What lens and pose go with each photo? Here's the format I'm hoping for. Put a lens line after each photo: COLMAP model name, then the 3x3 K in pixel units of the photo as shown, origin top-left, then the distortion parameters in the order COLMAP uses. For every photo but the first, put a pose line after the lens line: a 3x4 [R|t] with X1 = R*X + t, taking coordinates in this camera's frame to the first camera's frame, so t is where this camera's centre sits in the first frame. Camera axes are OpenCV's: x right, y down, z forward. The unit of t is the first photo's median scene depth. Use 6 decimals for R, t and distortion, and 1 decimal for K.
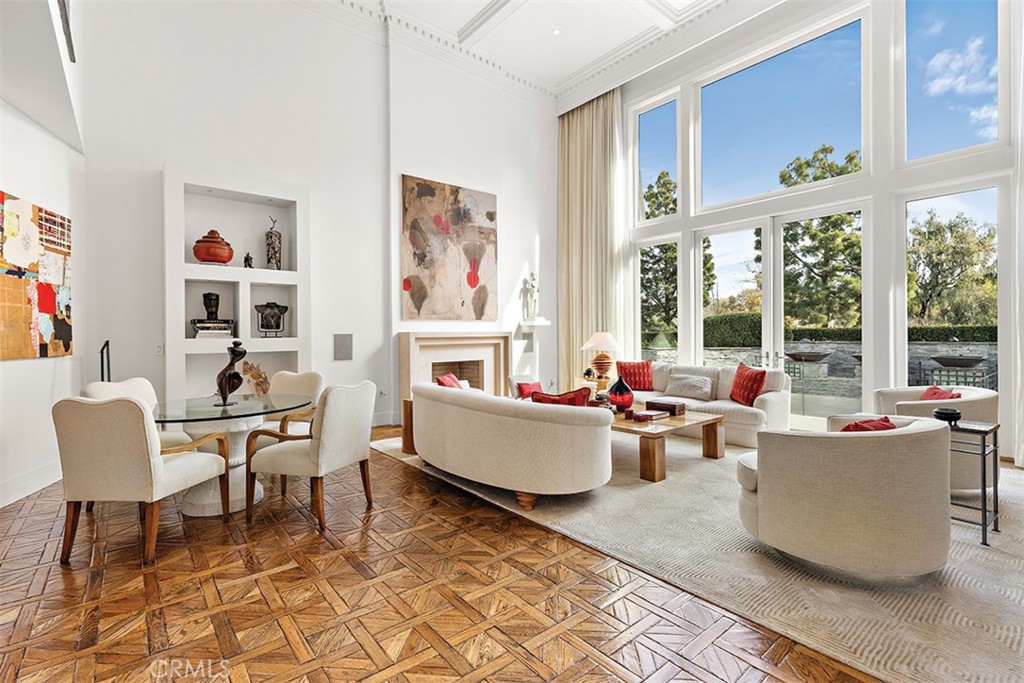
lens RADIAL K [[461.2, 0, 513.8], [0, 461.2, 334.3], [0, 0, 1]] dist [-0.000185, 0.000715]
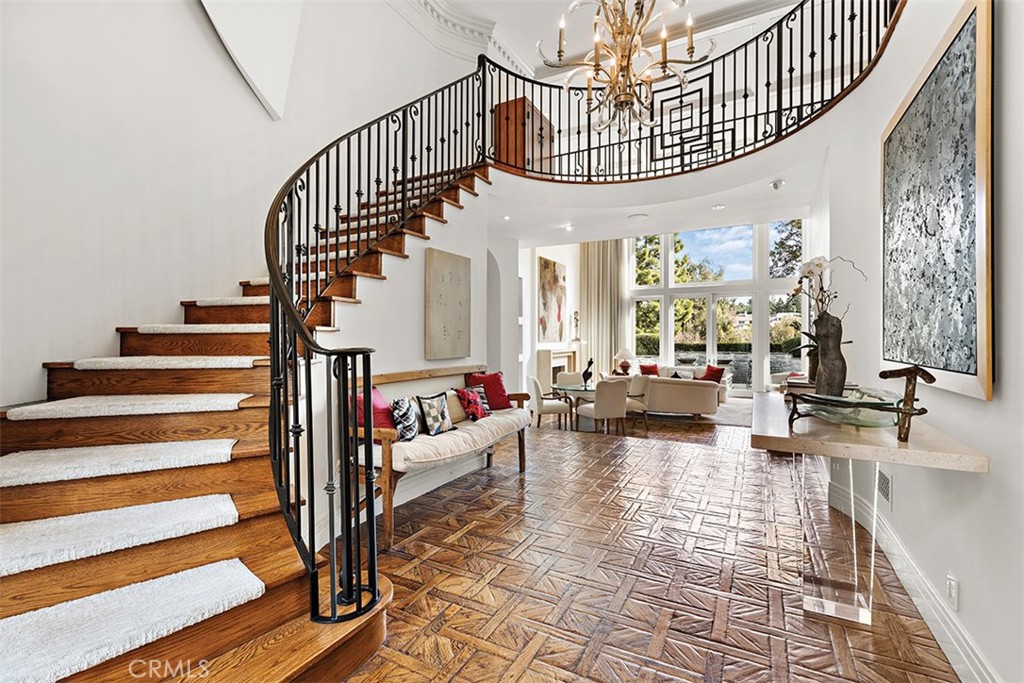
lens RADIAL K [[461.2, 0, 510.7], [0, 461.2, 338.6], [0, 0, 1]] dist [-0.000185, 0.000715]
pose [[0.920004, 0.006474, 0.391855, -0.925134], [-0.006192, 0.999979, -0.001984, -0.037635], [-0.391860, -0.000601, 0.920025, -0.477136]]
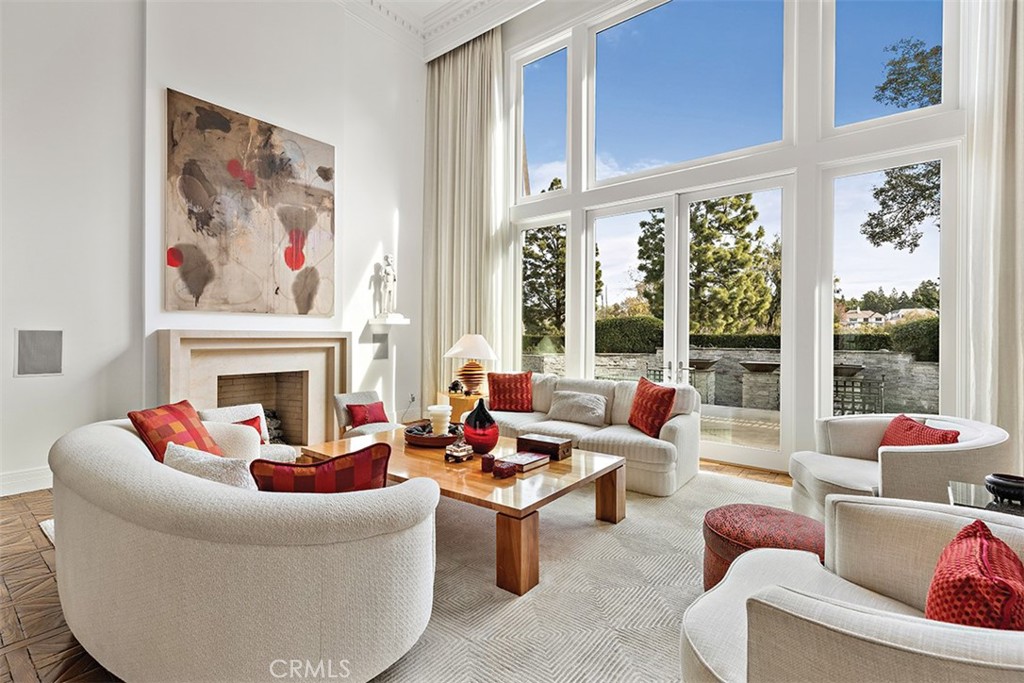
lens RADIAL K [[461.2, 0, 517.6], [0, 461.2, 335.3], [0, 0, 1]] dist [-0.000185, 0.000715]
pose [[0.972782, 0.014364, 0.231276, 0.086732], [-0.013351, 0.999893, -0.005942, 0.000638], [-0.231337, 0.002693, 0.972870, 0.230994]]
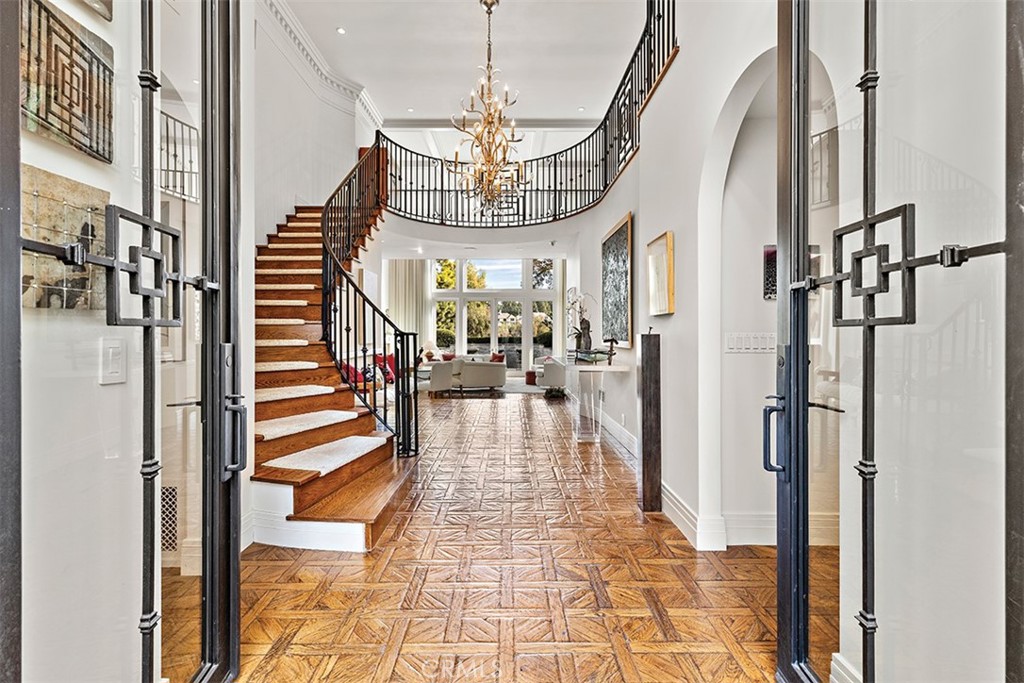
lens RADIAL K [[461.2, 0, 516.7], [0, 461.2, 334.4], [0, 0, 1]] dist [-0.000185, 0.000715]
pose [[0.613066, 0.006916, 0.790002, -1.372852], [-0.003416, 0.999976, -0.006104, -0.022939], [-0.790024, 0.001043, 0.613074, -0.698605]]
